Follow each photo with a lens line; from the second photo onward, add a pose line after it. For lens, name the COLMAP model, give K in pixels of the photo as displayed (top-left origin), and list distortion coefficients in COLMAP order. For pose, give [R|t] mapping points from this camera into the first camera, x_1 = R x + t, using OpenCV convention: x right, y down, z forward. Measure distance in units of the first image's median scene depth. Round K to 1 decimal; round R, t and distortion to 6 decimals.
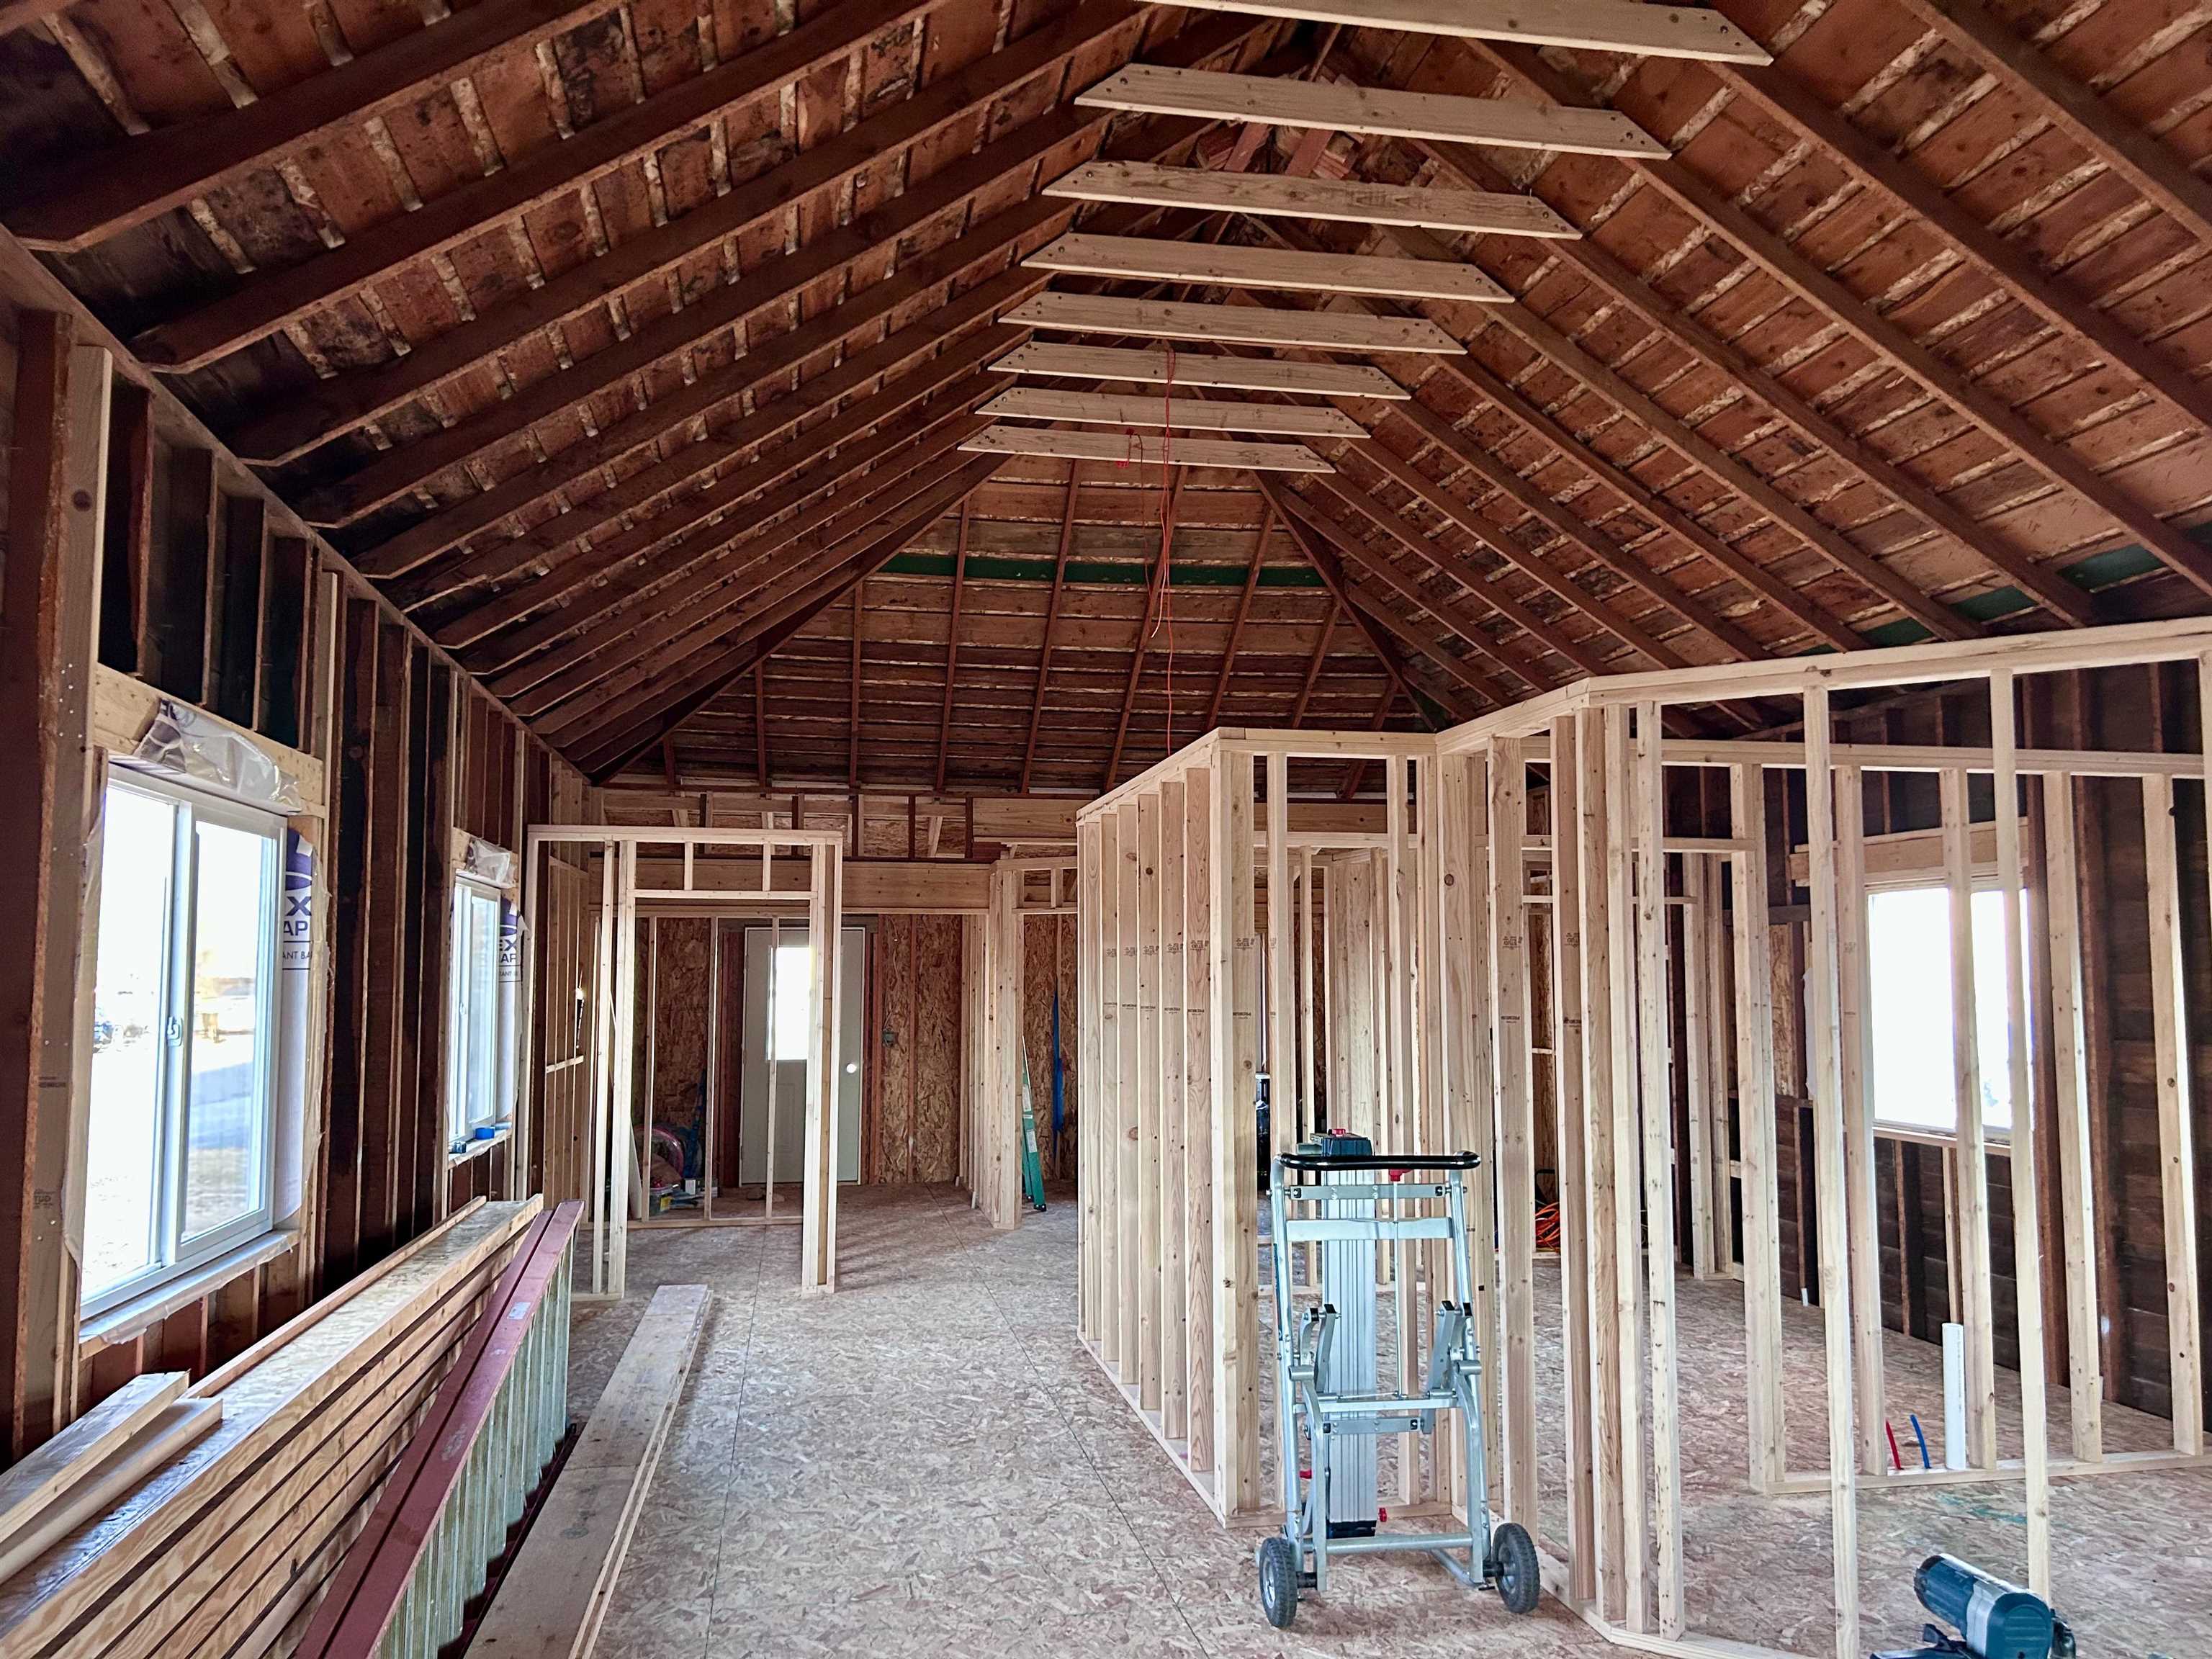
lens RADIAL K [[1640.4, 0, 1109.1], [0, 1640.4, 838.4], [0, 0, 1]] dist [0.070426, -0.071047]
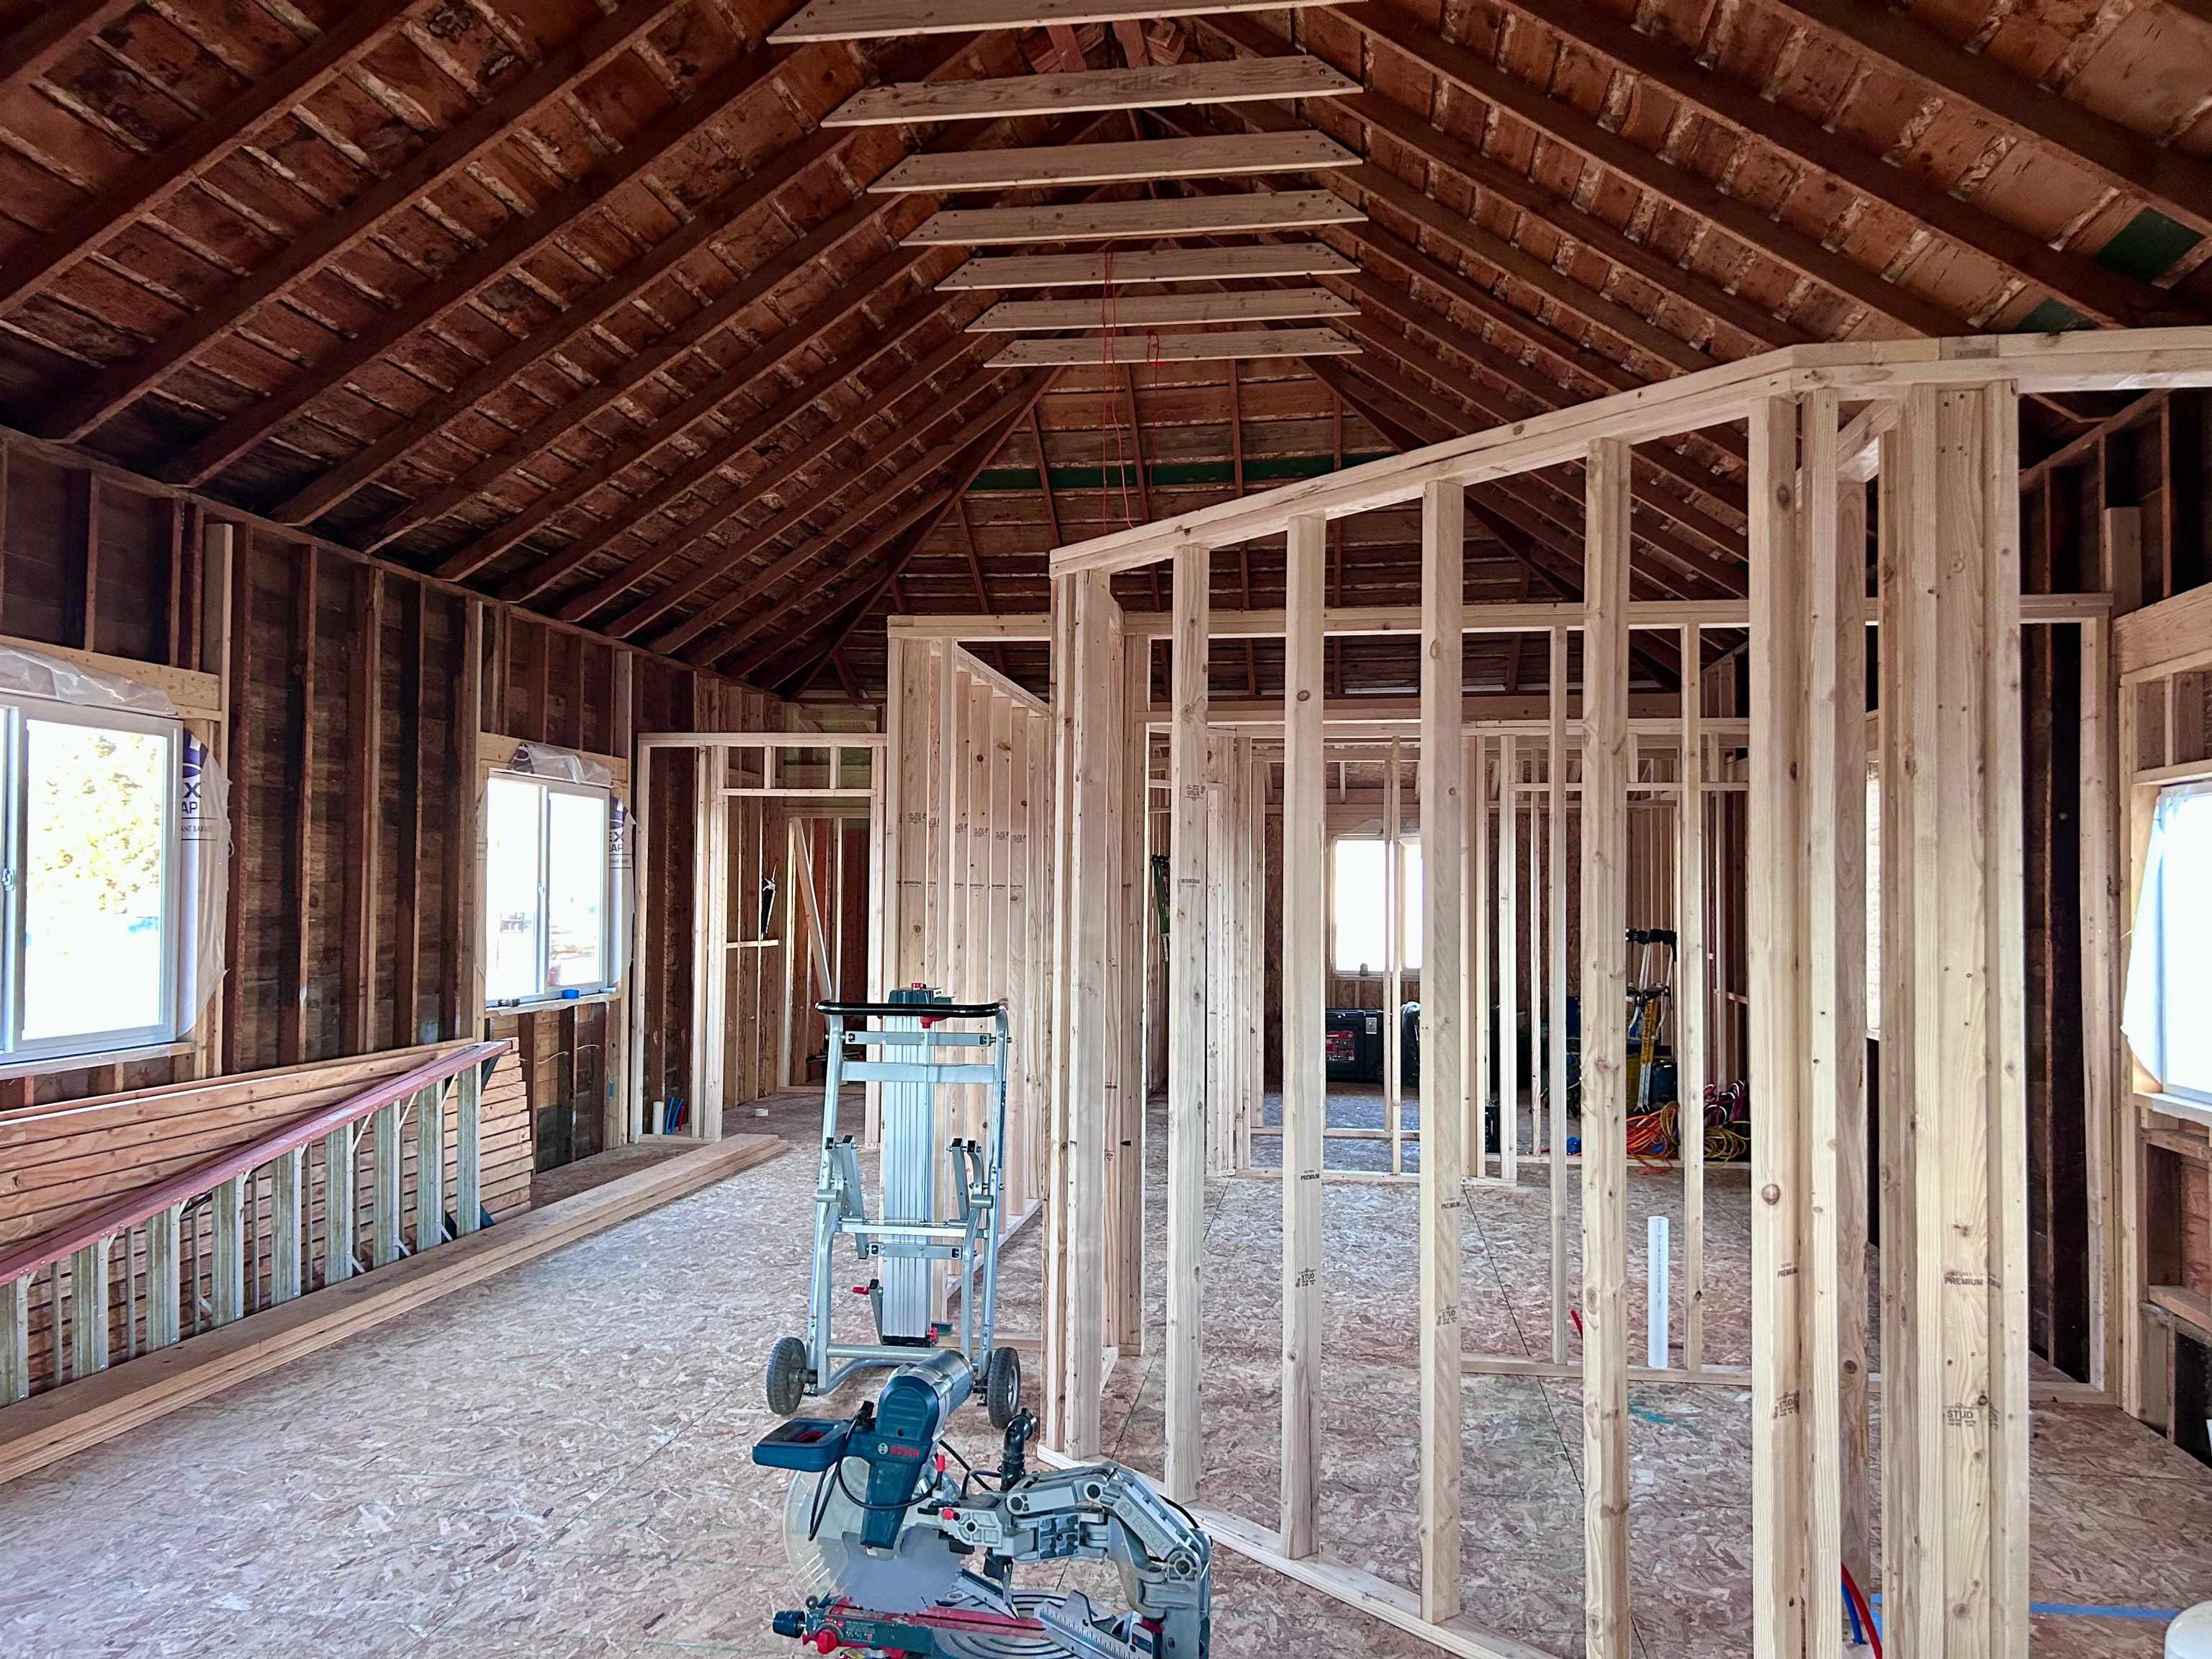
lens RADIAL K [[1651.1, 0, 1106.0], [0, 1651.1, 829.5], [0, 0, 1]] dist [0.040809, -0.006610]
pose [[0.944280, -0.005333, -0.329101, 0.408339], [0.019510, 0.999018, 0.039792, 0.023182], [0.328566, -0.043995, 0.943456, 0.016139]]
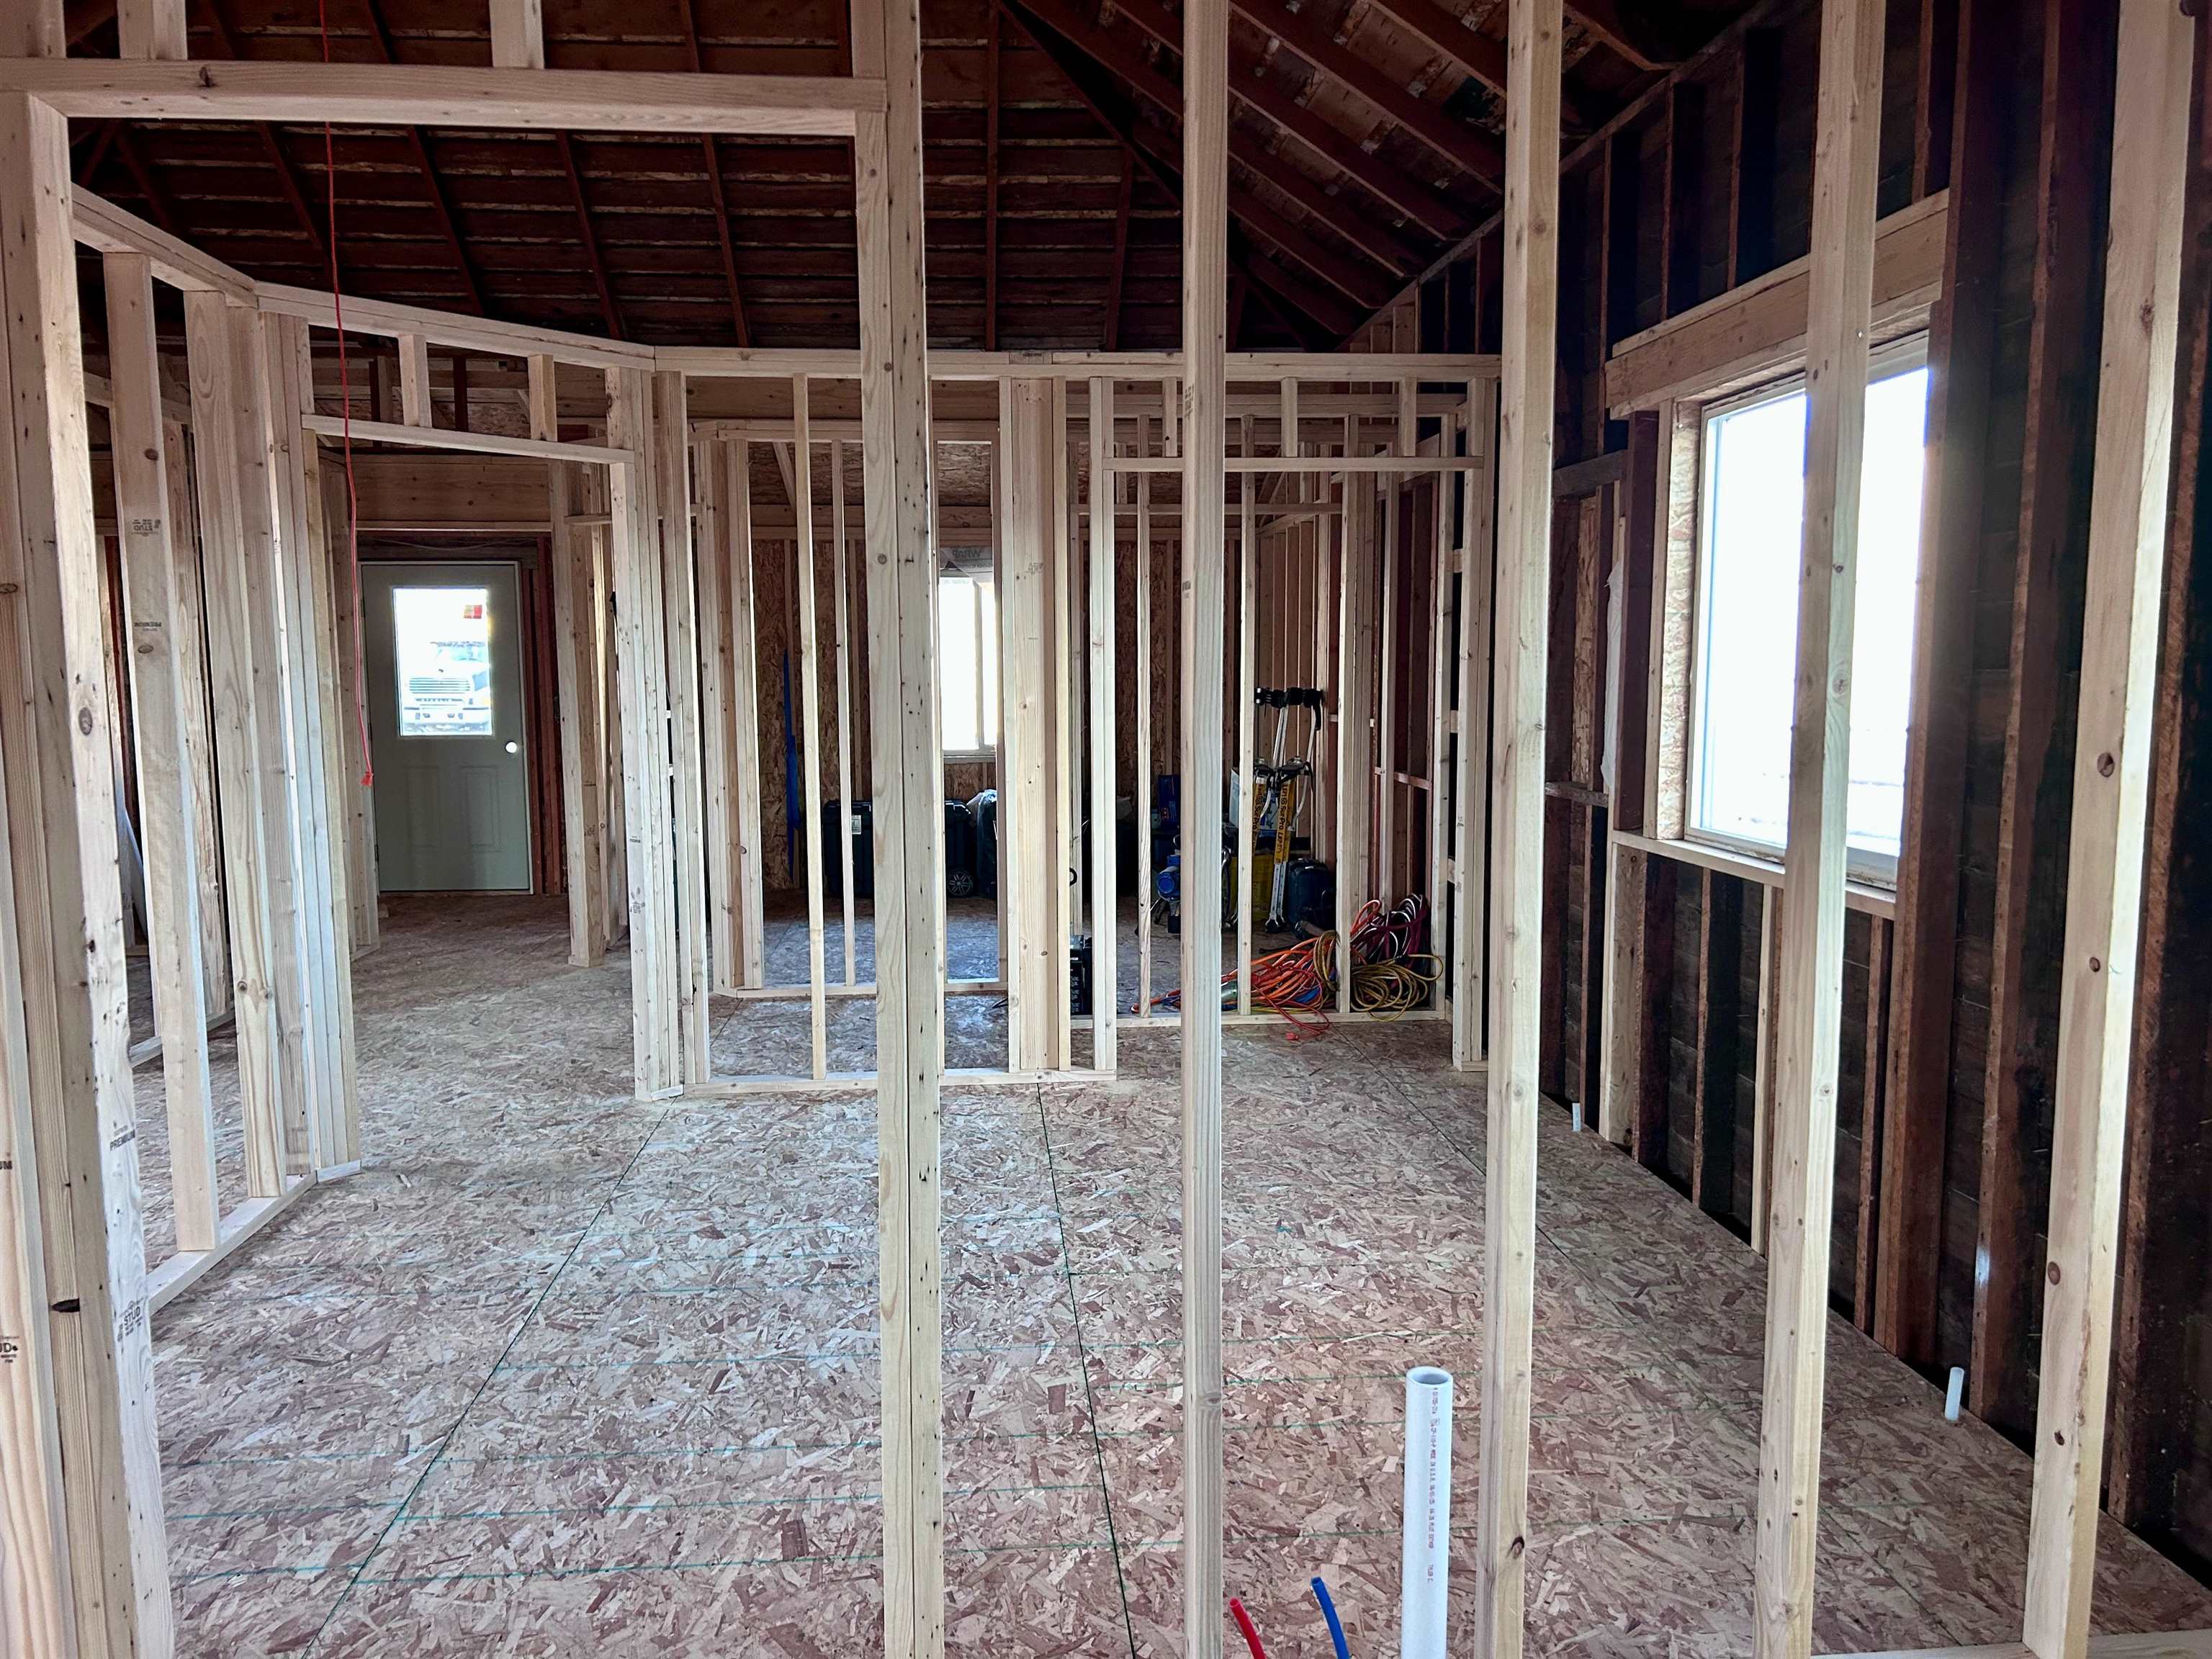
lens RADIAL K [[1640.4, 0, 1109.1], [0, 1640.4, 838.4], [0, 0, 1]] dist [0.070426, -0.071047]
pose [[0.994922, 0.004379, -0.100557, 0.367142], [0.014903, 0.981632, 0.190200, 0.071551], [0.099542, -0.190733, 0.976582, 0.494650]]
